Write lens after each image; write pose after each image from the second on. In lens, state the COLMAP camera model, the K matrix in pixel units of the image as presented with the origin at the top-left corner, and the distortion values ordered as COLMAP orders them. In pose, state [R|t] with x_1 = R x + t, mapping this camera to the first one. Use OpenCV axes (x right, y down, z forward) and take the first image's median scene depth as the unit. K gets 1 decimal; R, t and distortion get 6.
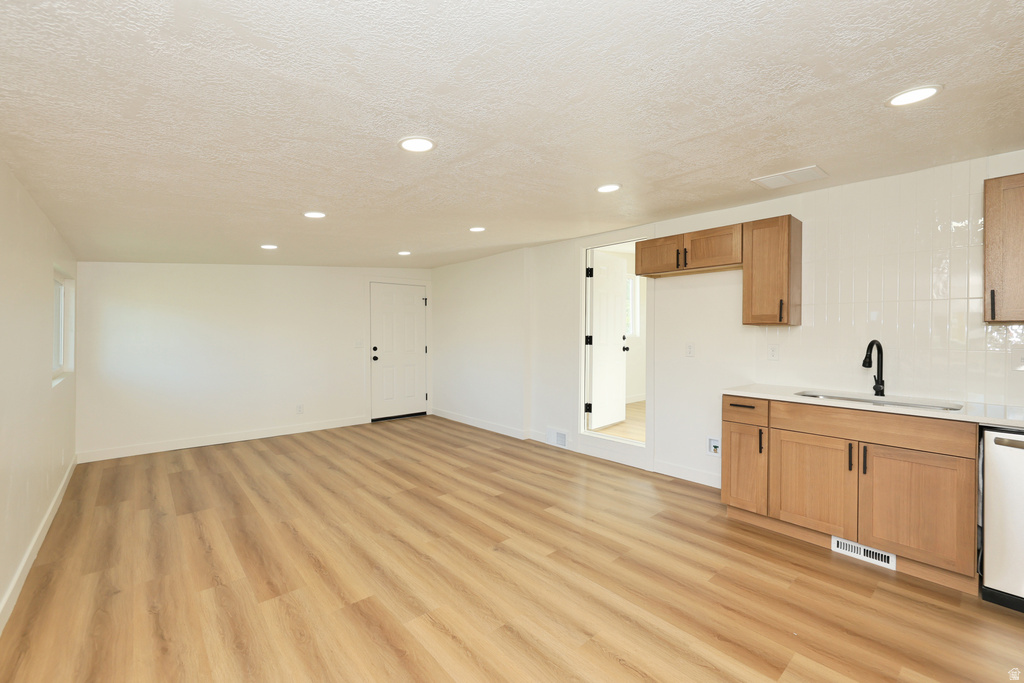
lens RADIAL K [[437.3, 0, 504.2], [0, 437.3, 336.2], [0, 0, 1]] dist [-0.000353, -0.000245]
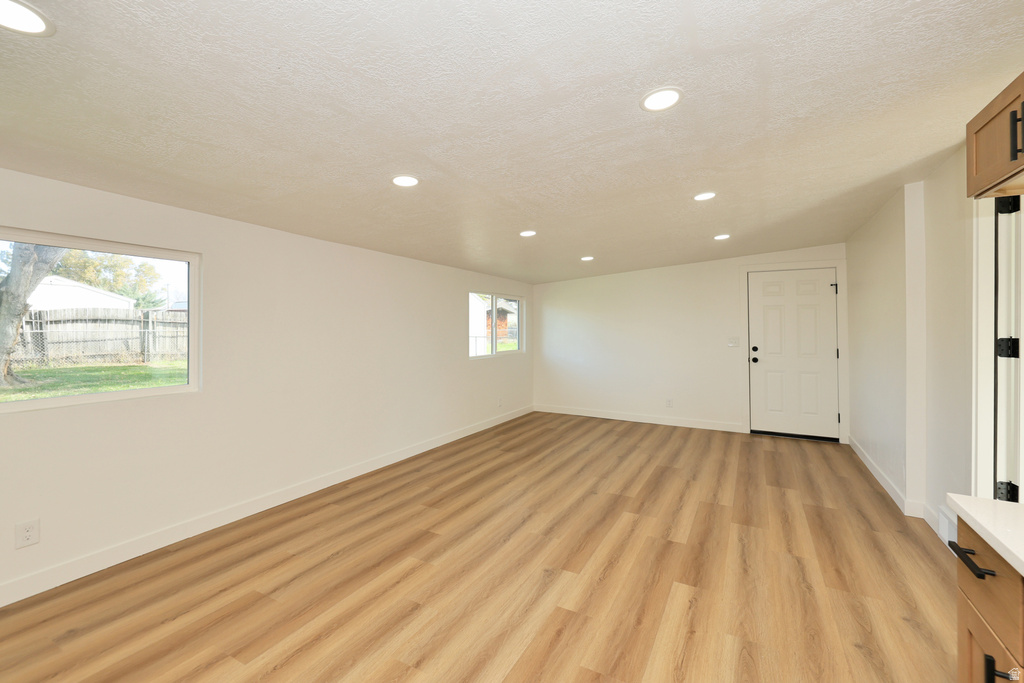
lens RADIAL K [[426.7, 0, 511.1], [0, 426.7, 331.0], [0, 0, 1]] dist [0.001605, 0.000164]
pose [[0.353435, 0.004743, -0.935447, 0.669366], [-0.010203, 0.999947, 0.001216, -0.004226], [0.935404, 0.009114, 0.353464, 0.533660]]
